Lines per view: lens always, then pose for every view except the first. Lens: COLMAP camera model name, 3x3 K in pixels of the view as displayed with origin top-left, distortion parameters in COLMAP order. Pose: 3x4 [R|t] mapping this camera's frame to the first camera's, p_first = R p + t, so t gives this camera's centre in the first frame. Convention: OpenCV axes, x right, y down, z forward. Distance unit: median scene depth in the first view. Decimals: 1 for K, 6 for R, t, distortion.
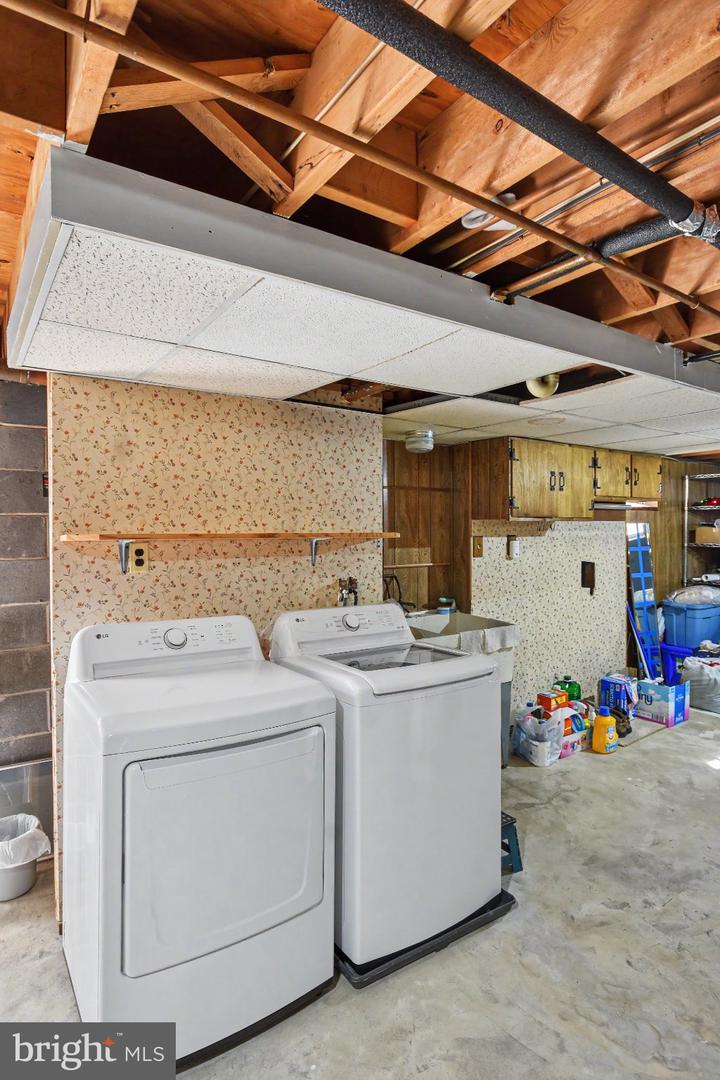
lens RADIAL K [[574.5, 0, 360.0], [0, 574.5, 540.0], [0, 0, 1]] dist [-0.001949, -0.000612]
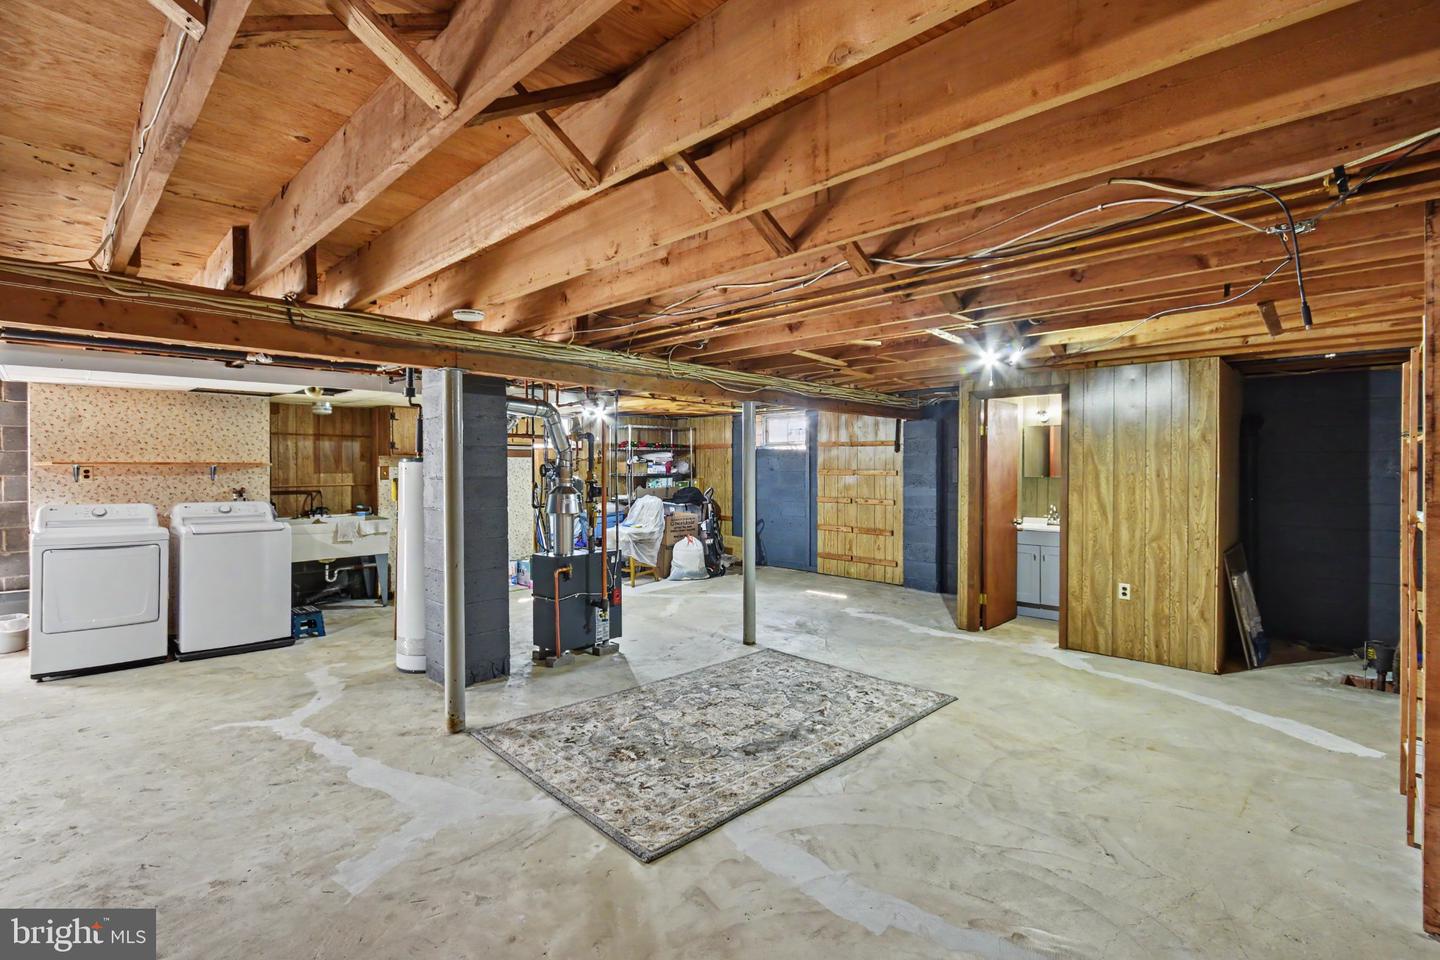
lens RADIAL K [[647.5, 0, 713.7], [0, 647.5, 479.2], [0, 0, 1]] dist [0.000934, -0.000001]
pose [[0.981756, 0.000121, 0.190146, 1.214883], [-0.000583, 0.999997, 0.002377, 0.038785], [-0.190145, -0.002444, 0.981753, -1.480521]]
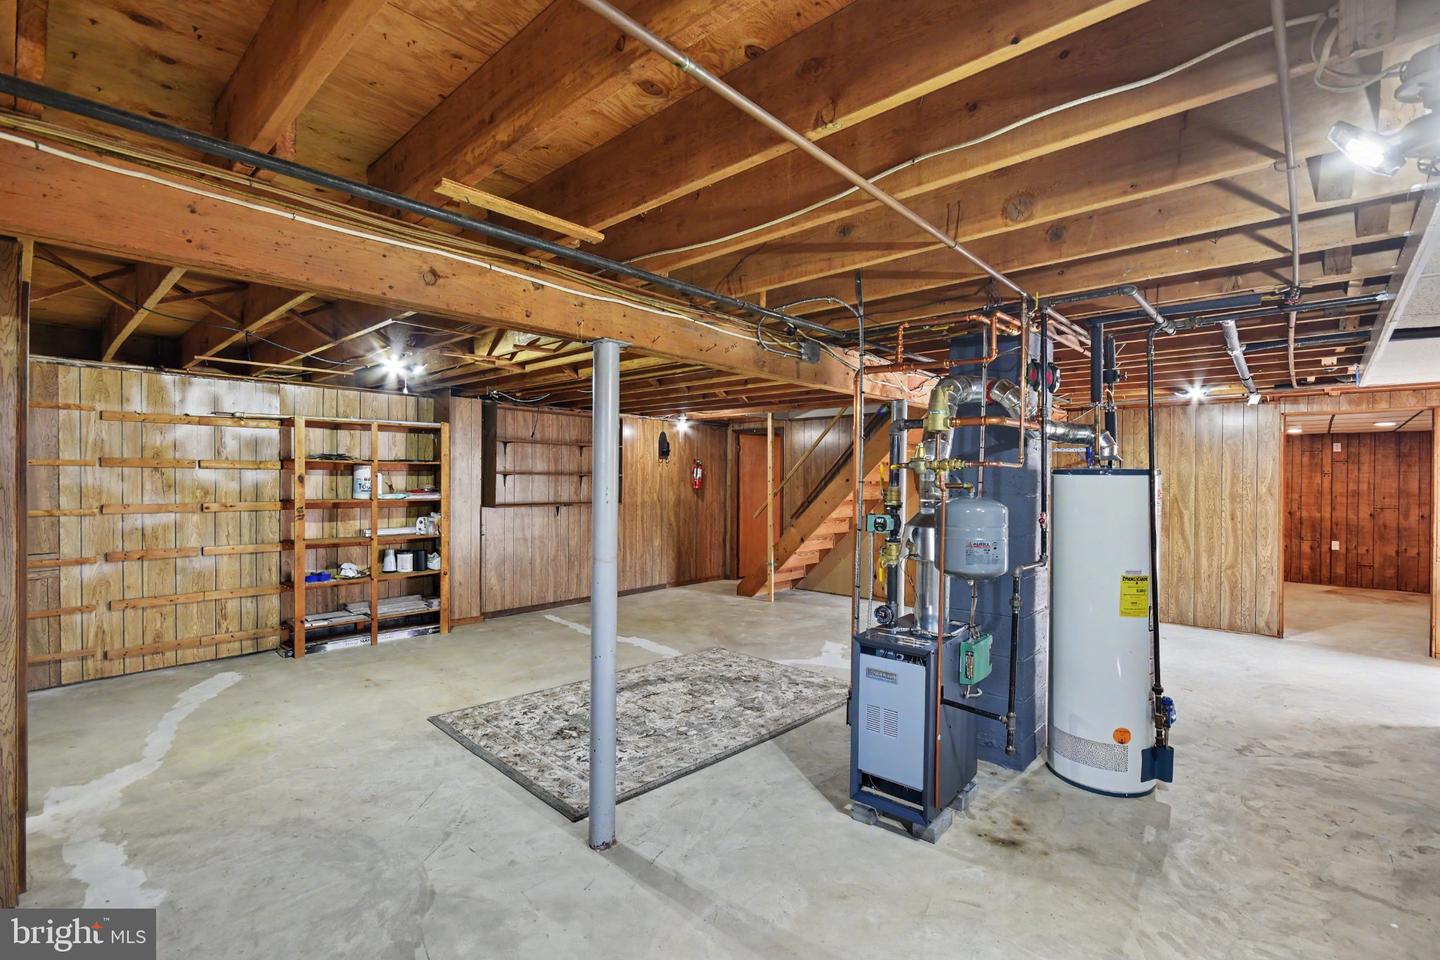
lens RADIAL K [[644.1, 0, 734.4], [0, 644.1, 486.1], [0, 0, 1]] dist [0.000847, -0.000053]
pose [[-0.971620, -0.002135, -0.236539, 1.783073], [-0.008729, 0.999602, 0.026832, -0.011331], [0.236388, 0.028135, -0.971251, 1.683082]]
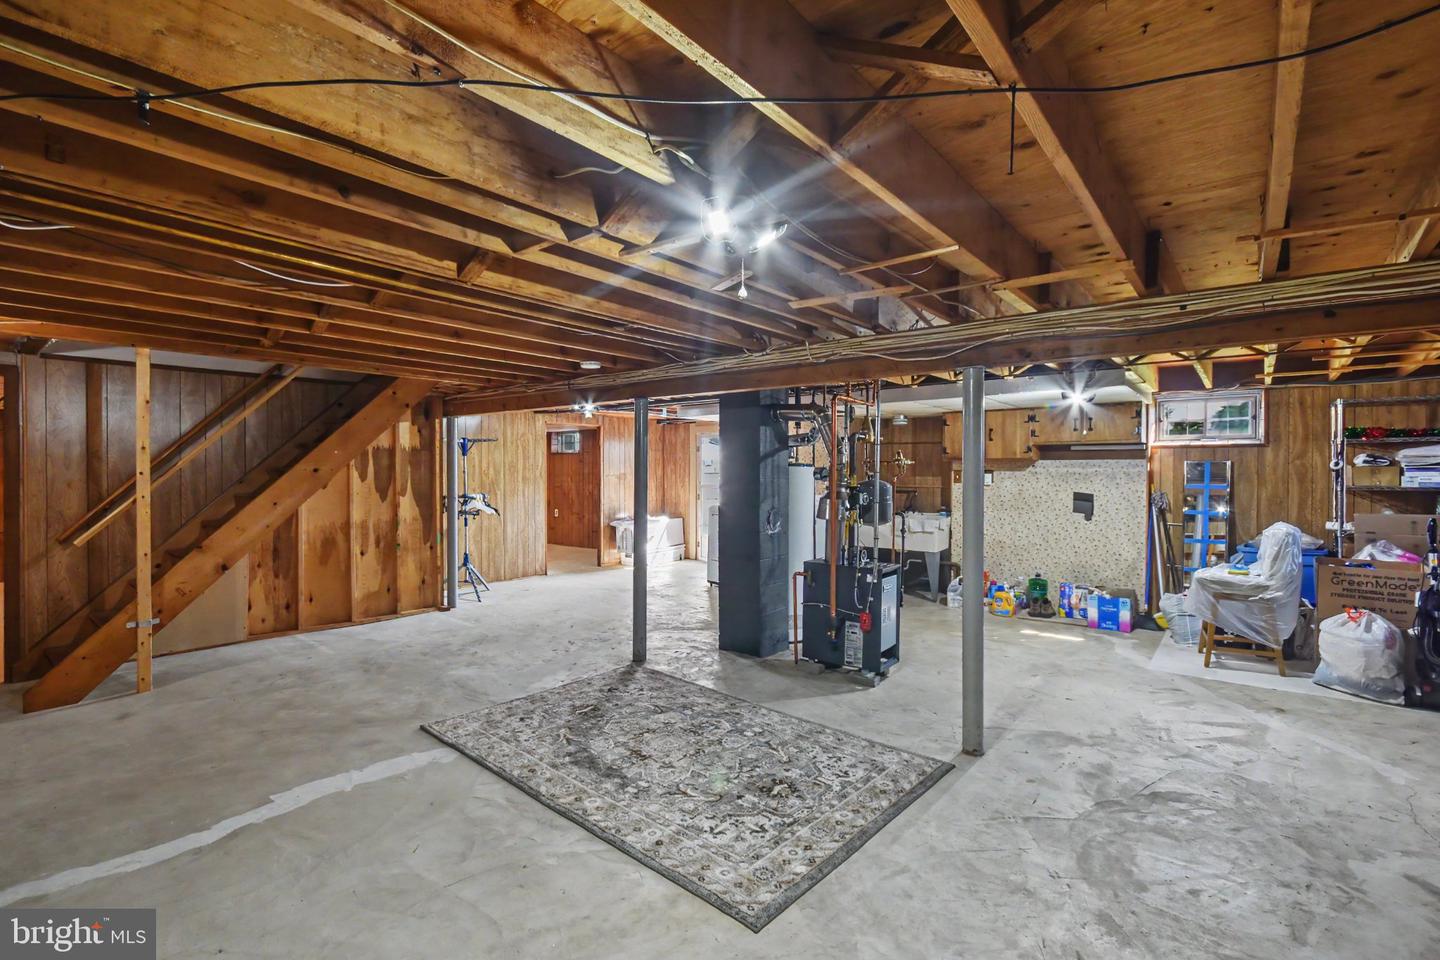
lens RADIAL K [[647.5, 0, 713.7], [0, 647.5, 479.2], [0, 0, 1]] dist [0.000934, -0.000001]
pose [[0.266867, 0.017668, -0.963572, 2.901973], [-0.020968, 0.999702, 0.012523, 0.016073], [0.963505, 0.016863, 0.267157, -0.267432]]
